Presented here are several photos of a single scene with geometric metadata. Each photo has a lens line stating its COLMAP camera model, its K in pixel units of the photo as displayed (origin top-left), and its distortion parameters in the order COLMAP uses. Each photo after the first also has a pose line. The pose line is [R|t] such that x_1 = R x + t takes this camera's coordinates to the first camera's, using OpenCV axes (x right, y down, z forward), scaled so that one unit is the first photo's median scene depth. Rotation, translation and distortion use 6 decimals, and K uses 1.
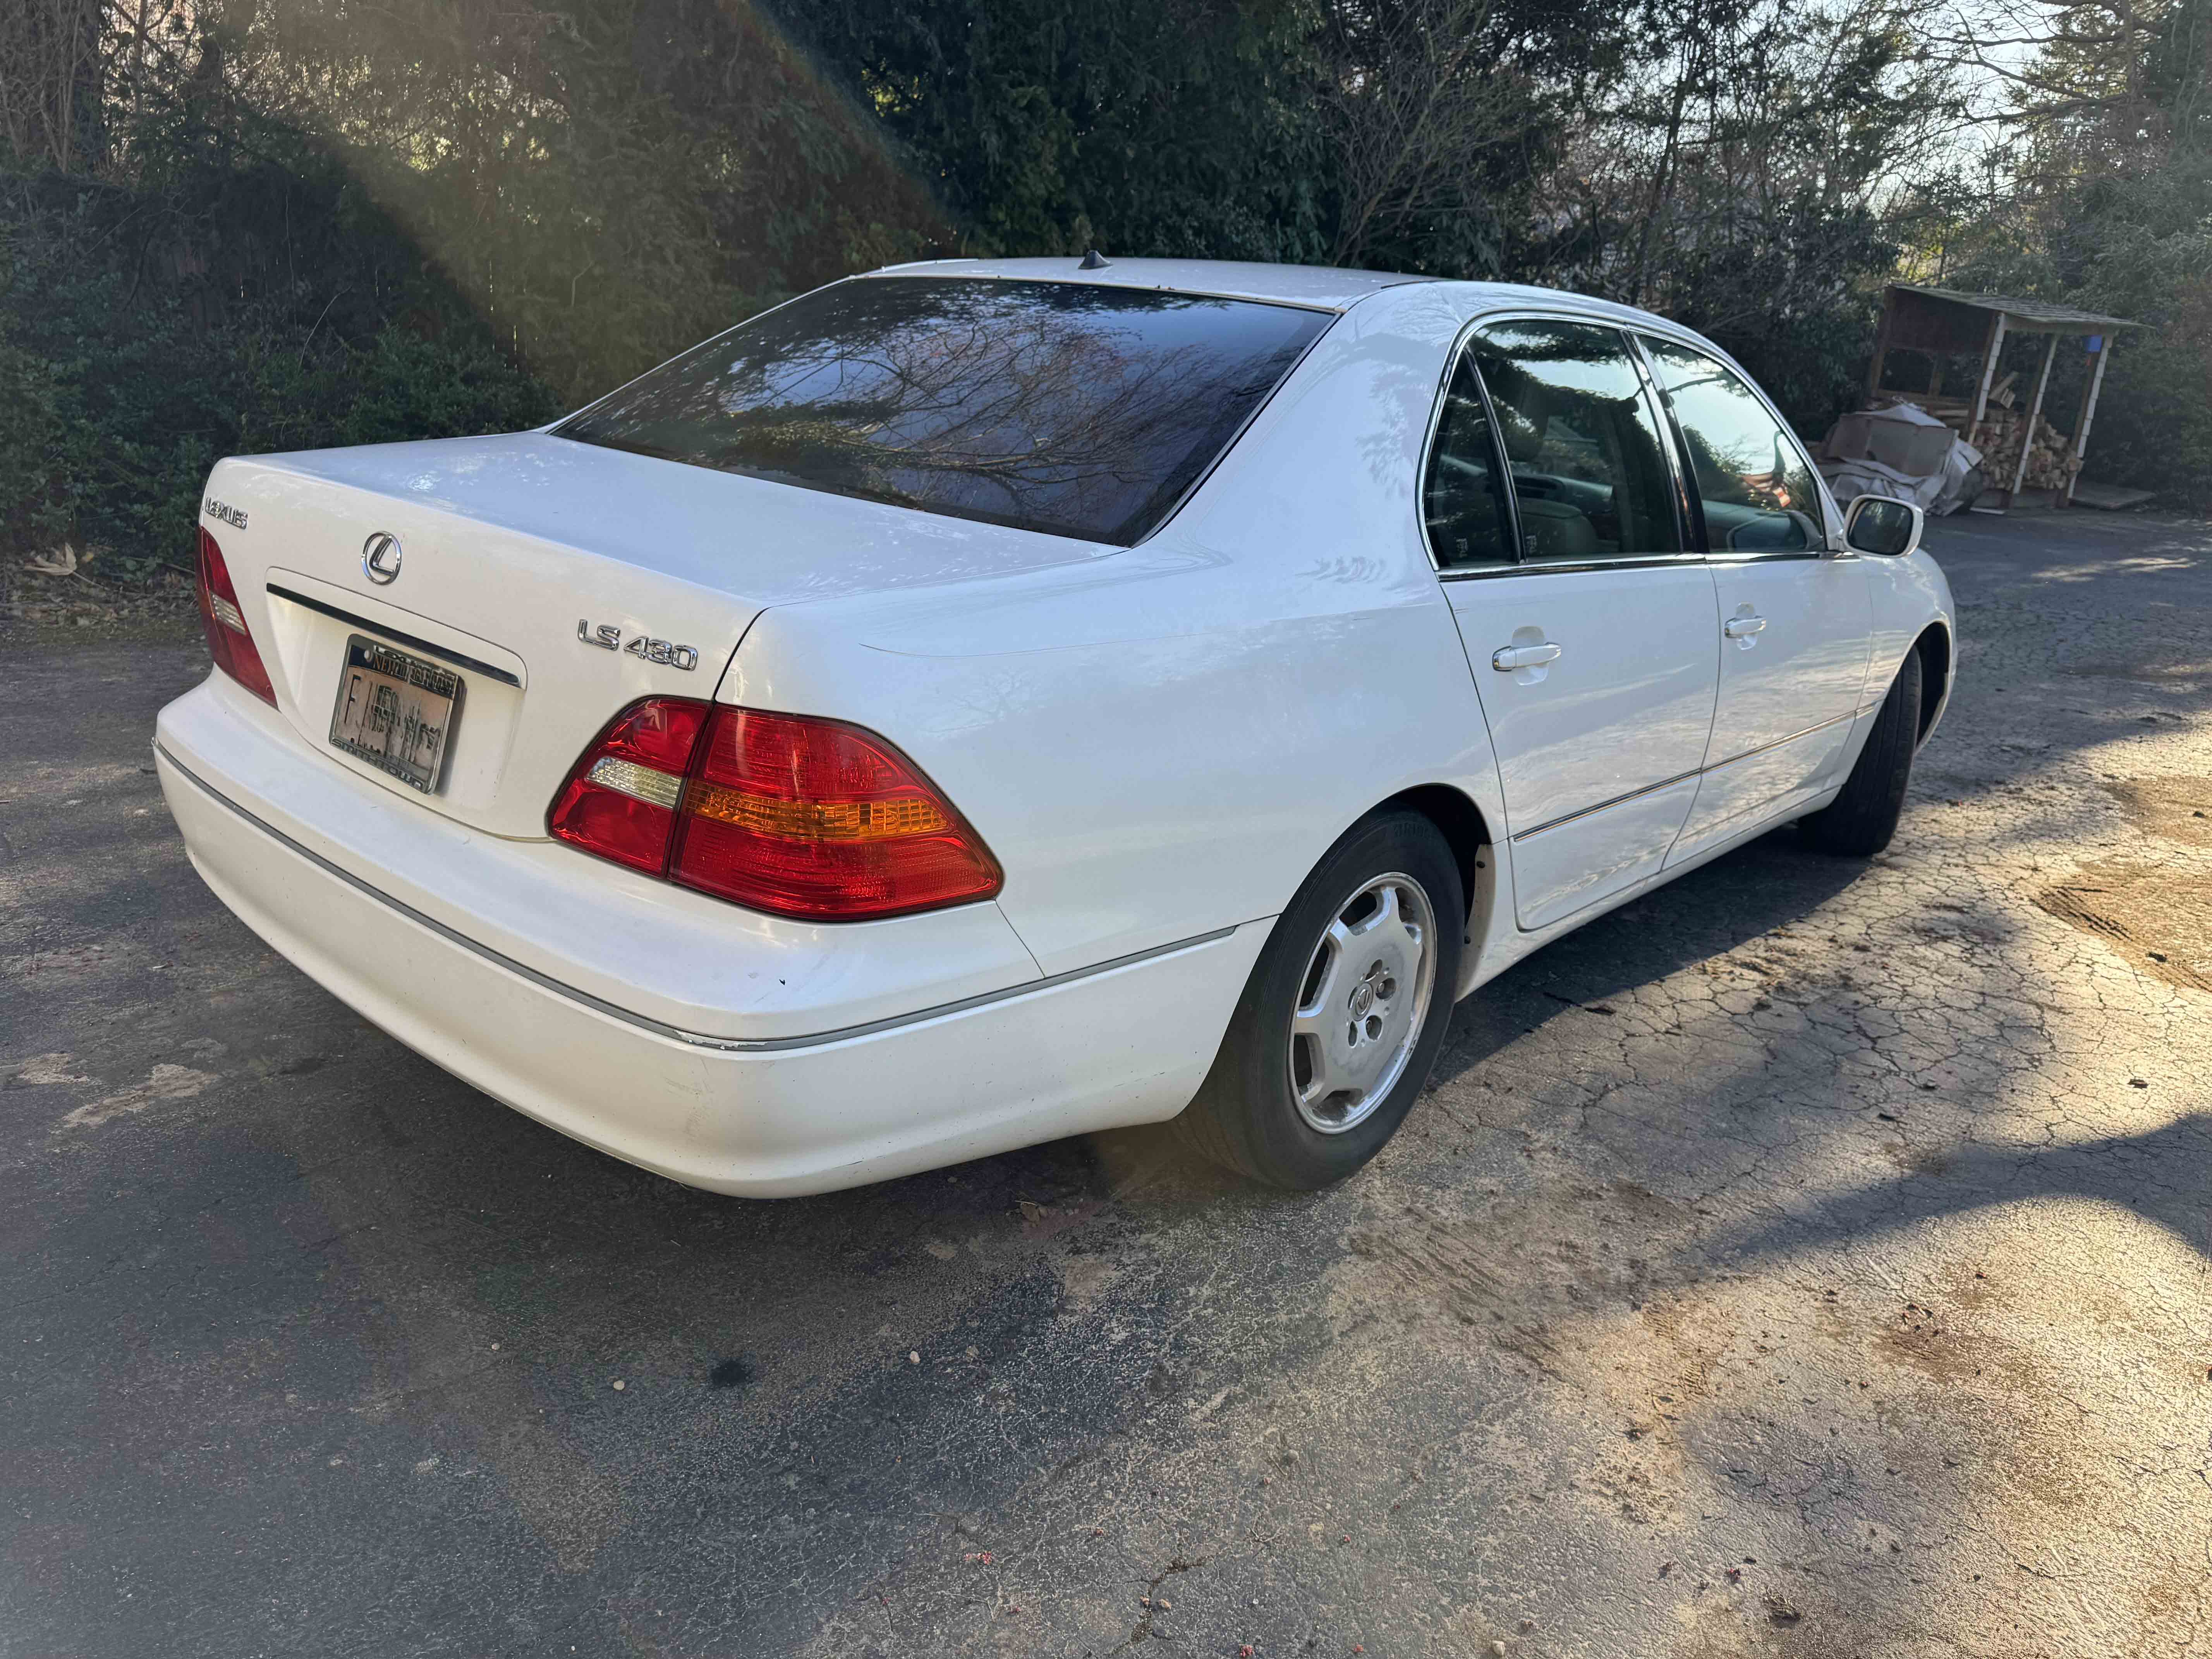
lens RADIAL K [[1557.2, 0, 1107.2], [0, 1557.2, 830.0], [0, 0, 1]] dist [-0.002778, -0.012783]
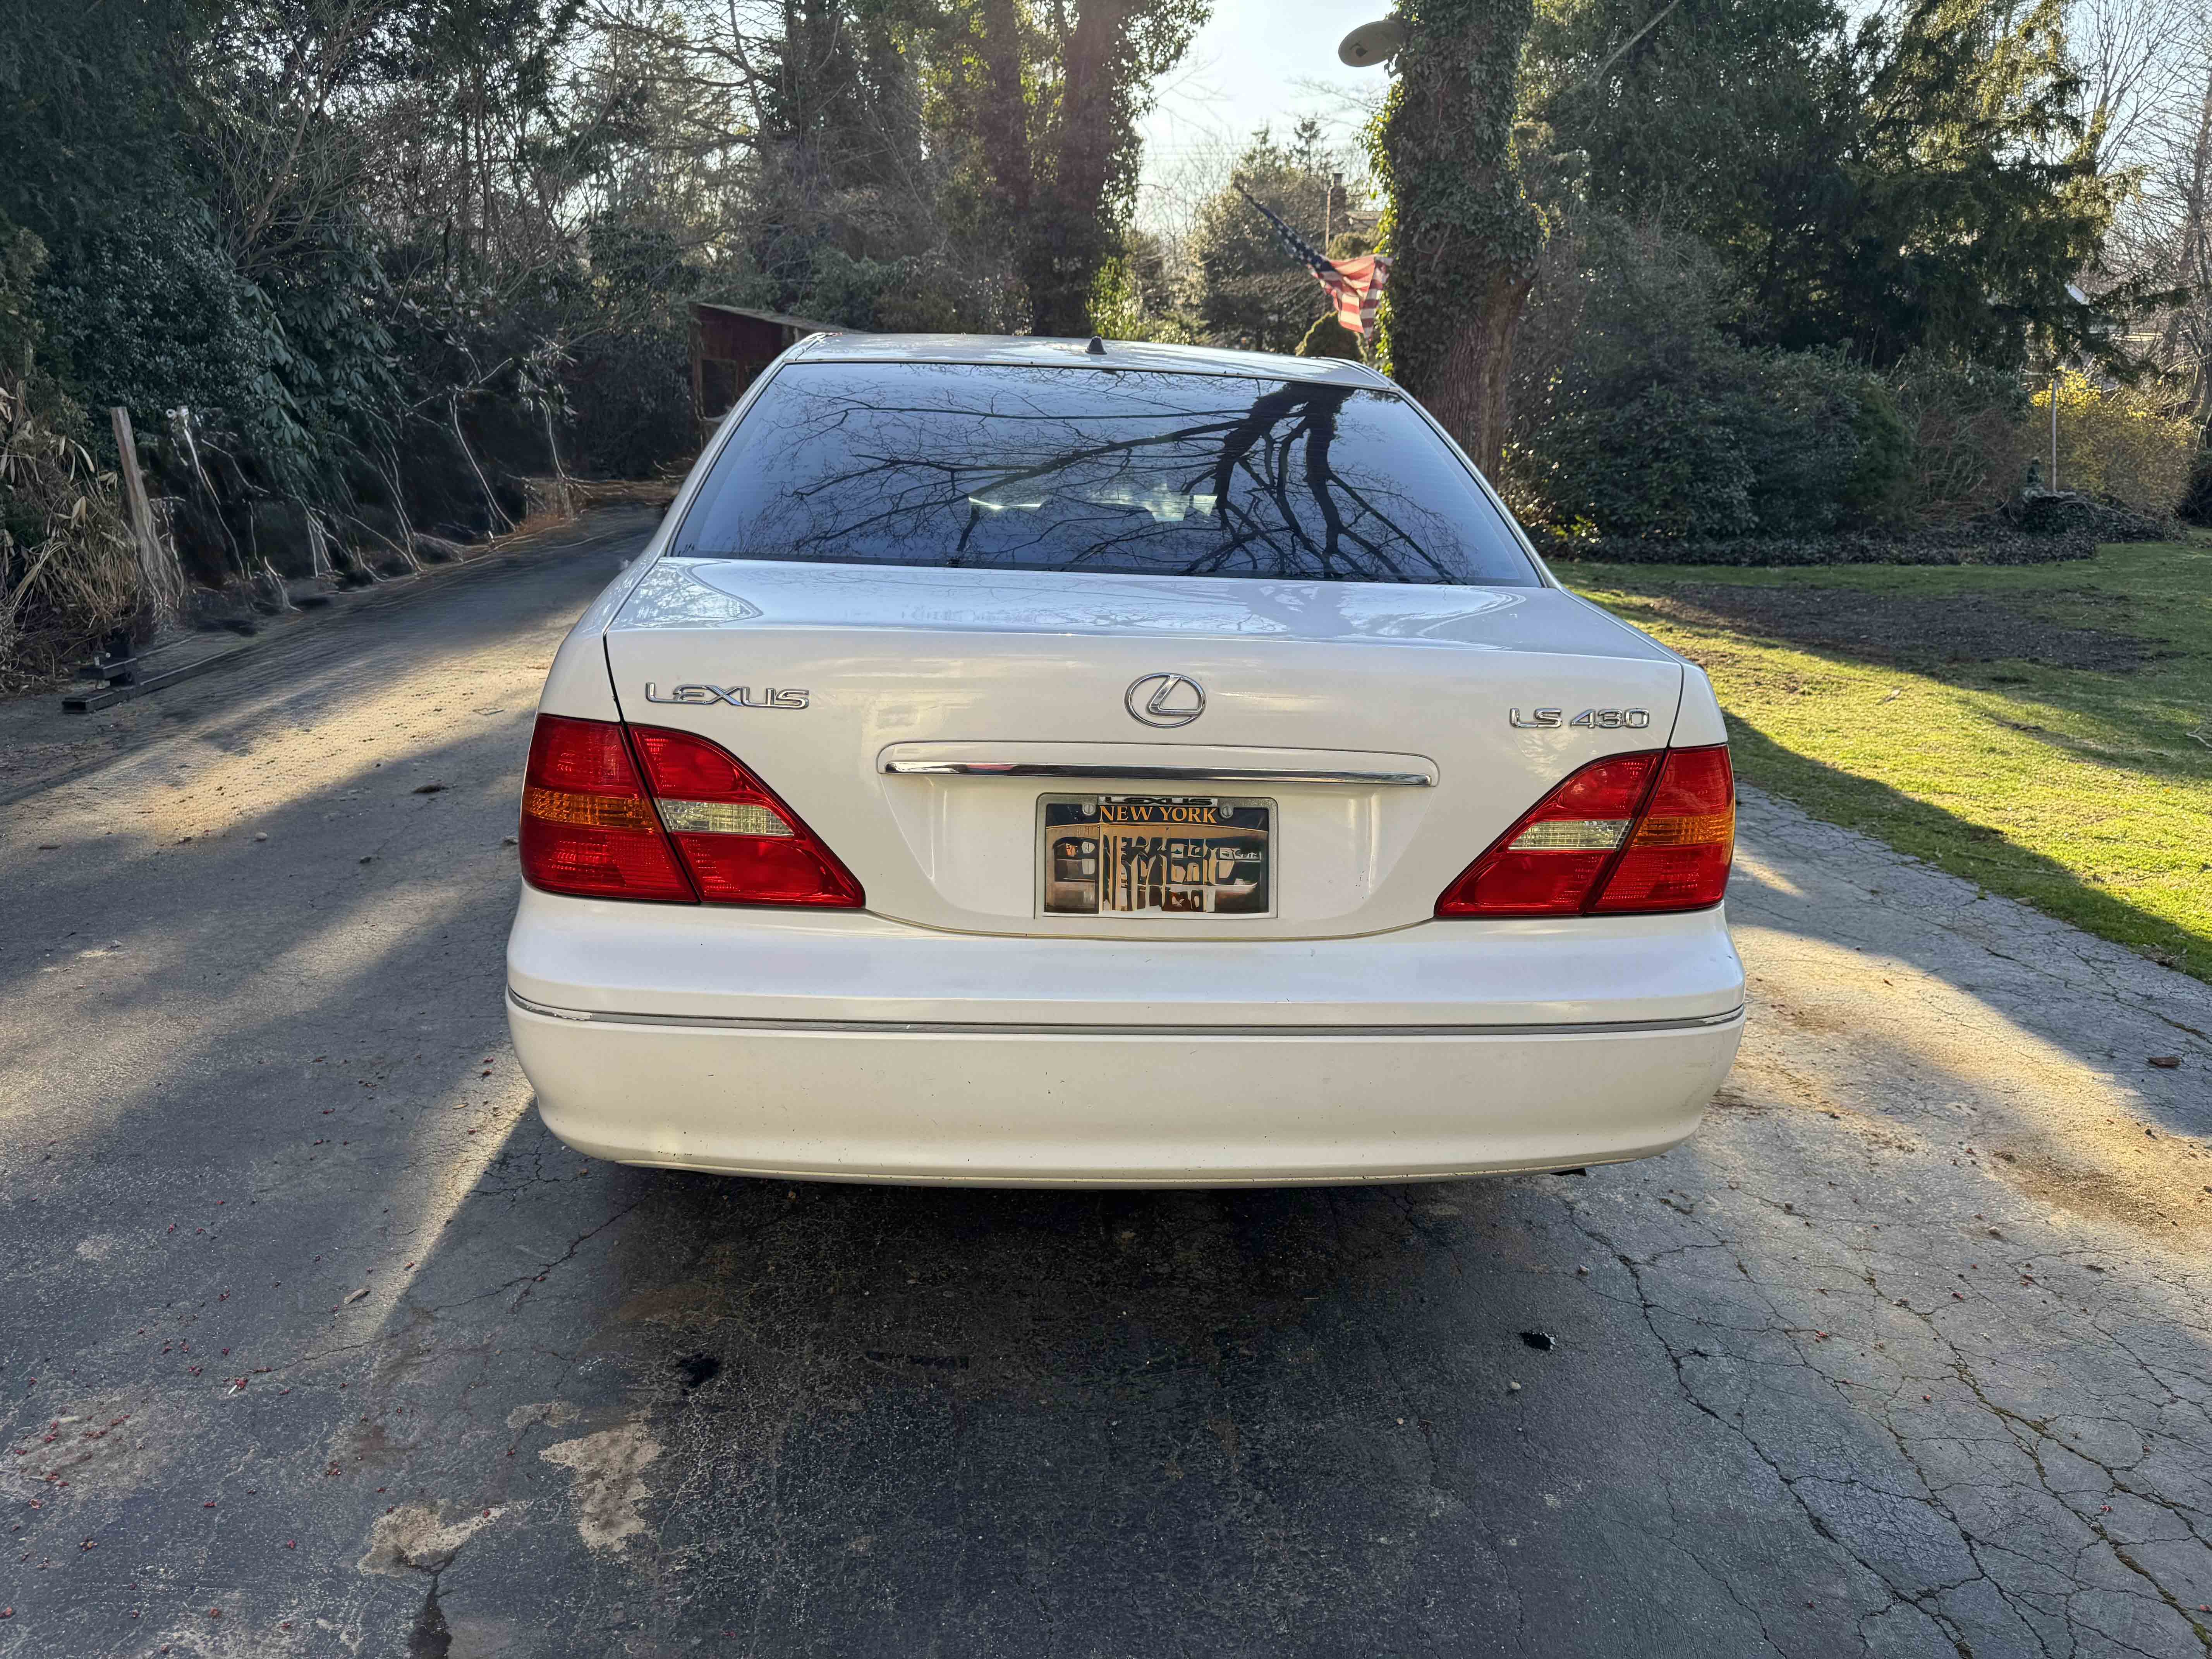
lens RADIAL K [[1557.2, 0, 1117.3], [0, 1557.2, 836.0], [0, 0, 1]] dist [-0.002778, -0.012783]
pose [[0.707402, -0.237329, 0.665776, -1.234953], [0.231600, 0.967771, 0.098901, -0.211343], [-0.667790, 0.084231, 0.739568, 0.354900]]
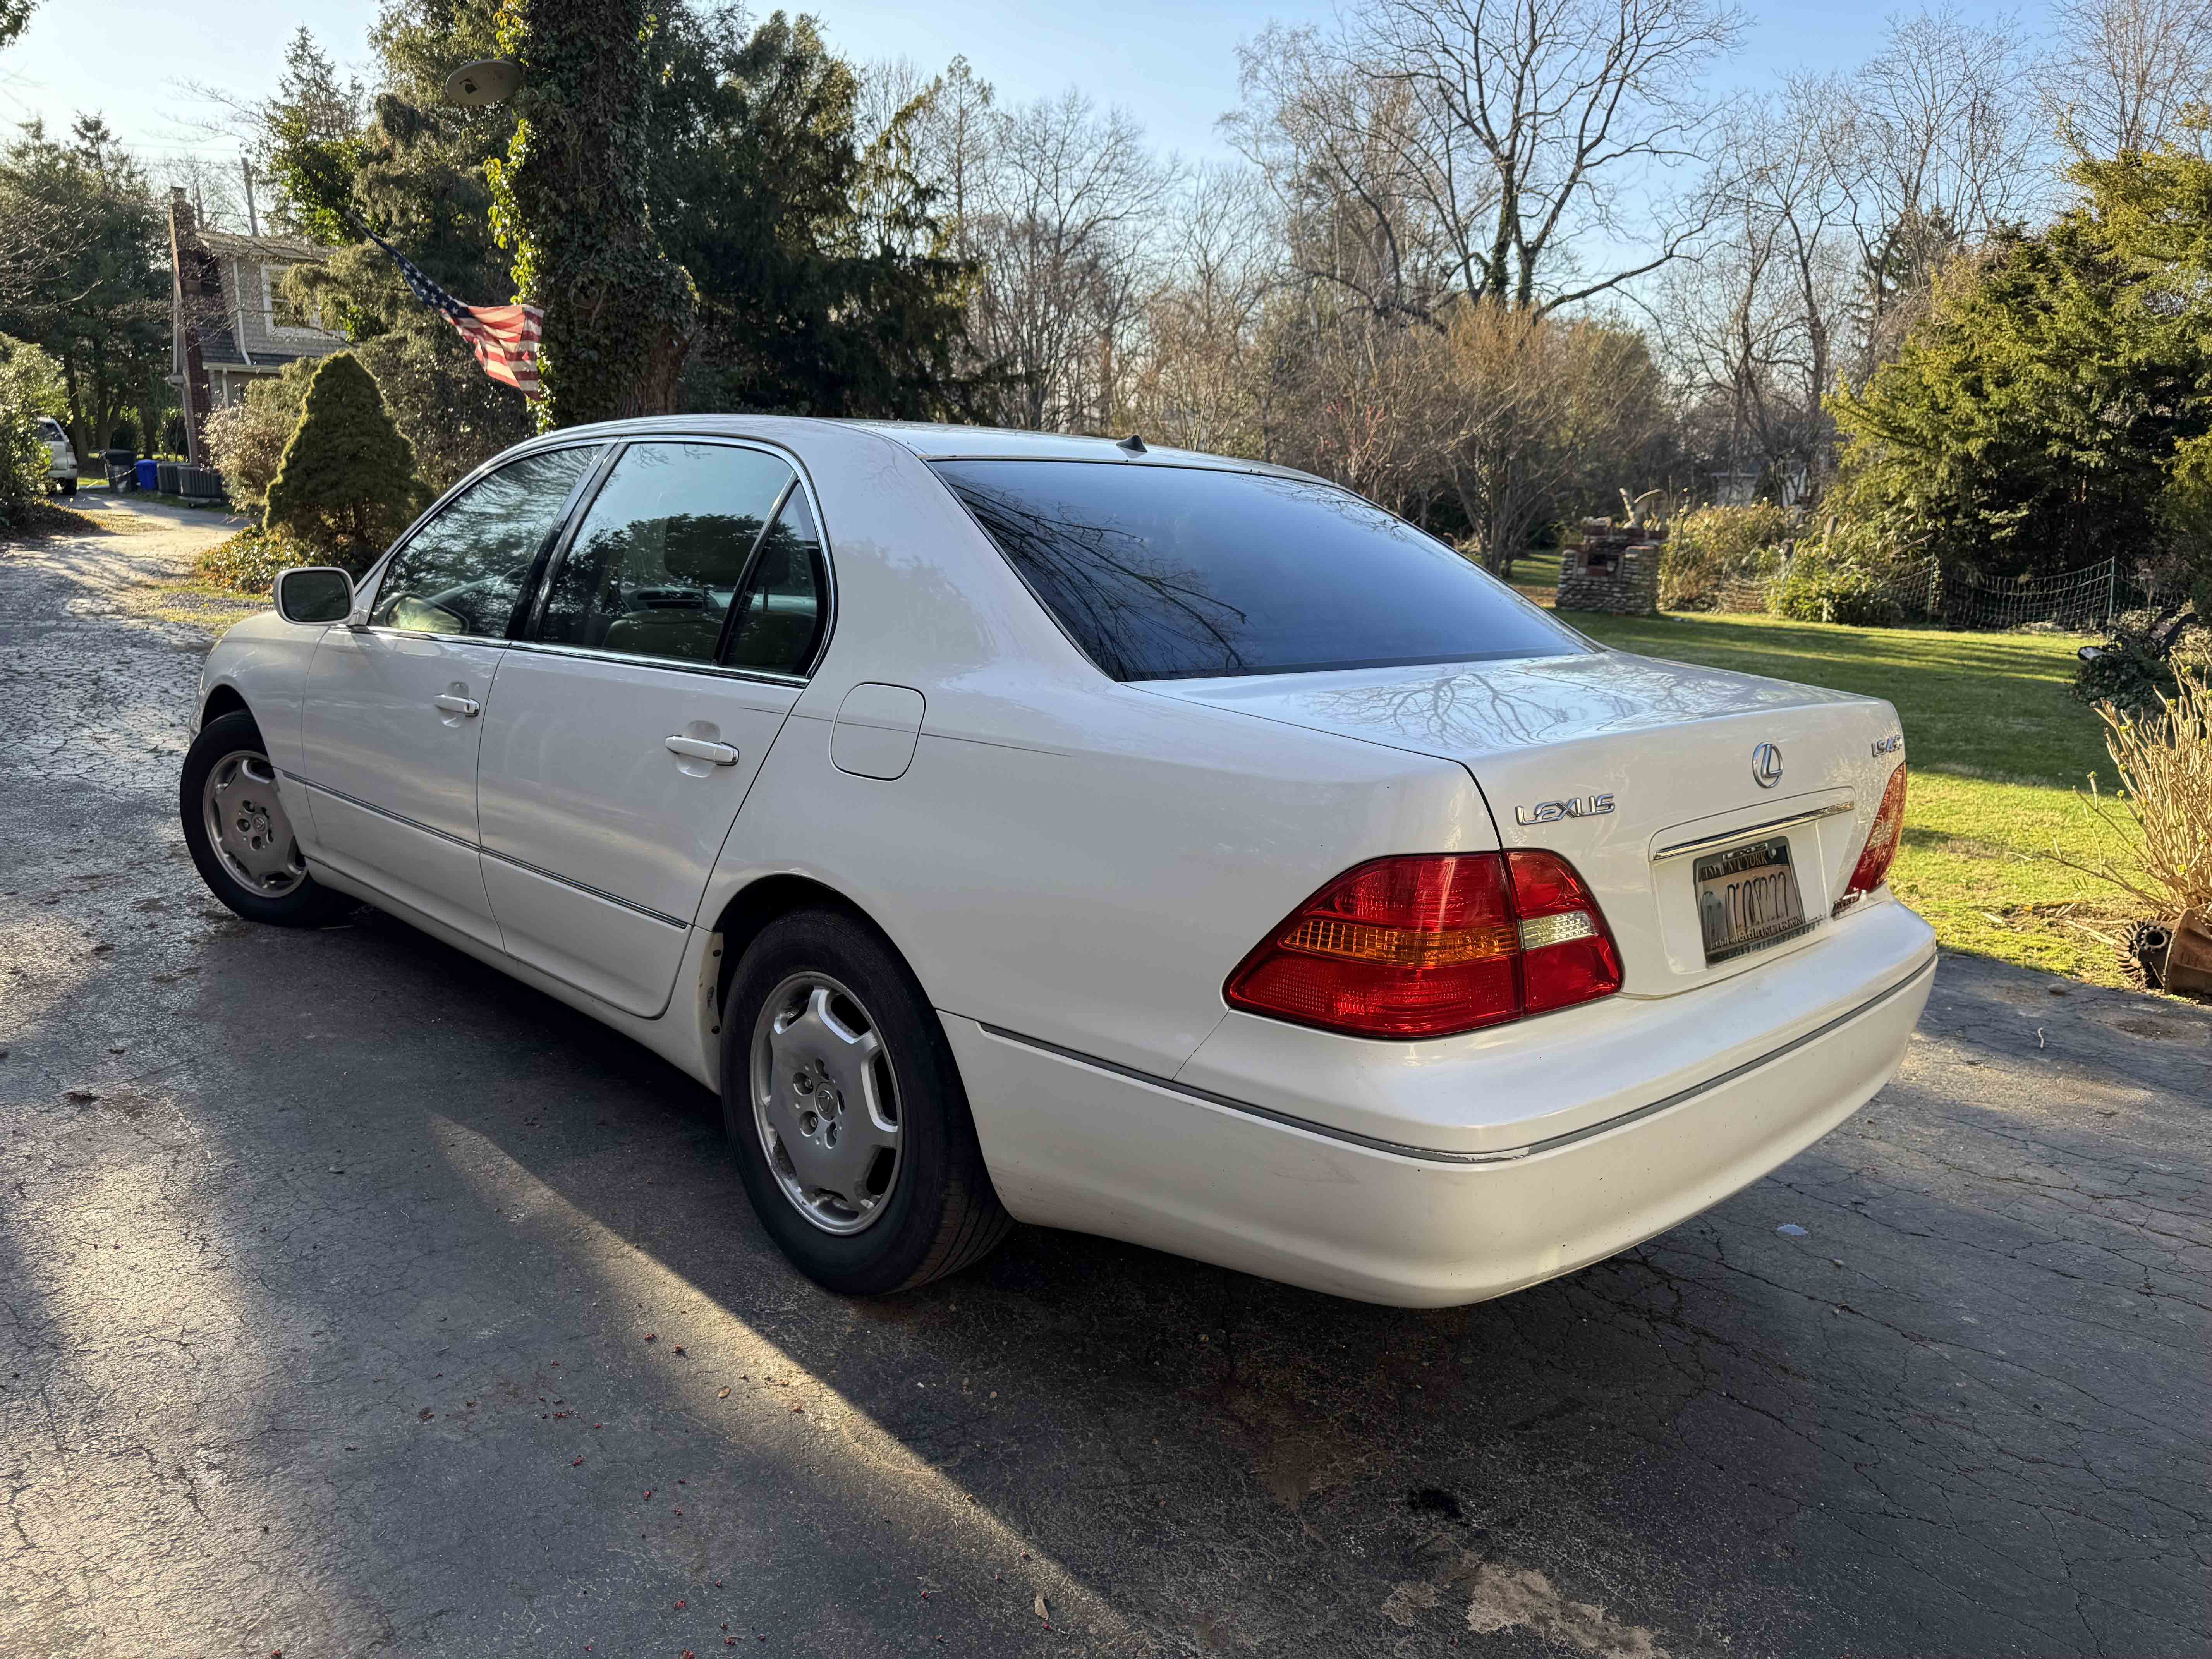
lens RADIAL K [[1557.2, 0, 1111.8], [0, 1557.2, 830.5], [0, 0, 1]] dist [-0.002778, -0.012783]
pose [[0.099385, -0.274183, 0.956528, -1.754200], [0.260302, 0.934977, 0.240960, -0.578402], [-0.960399, 0.225038, 0.164293, 1.396835]]
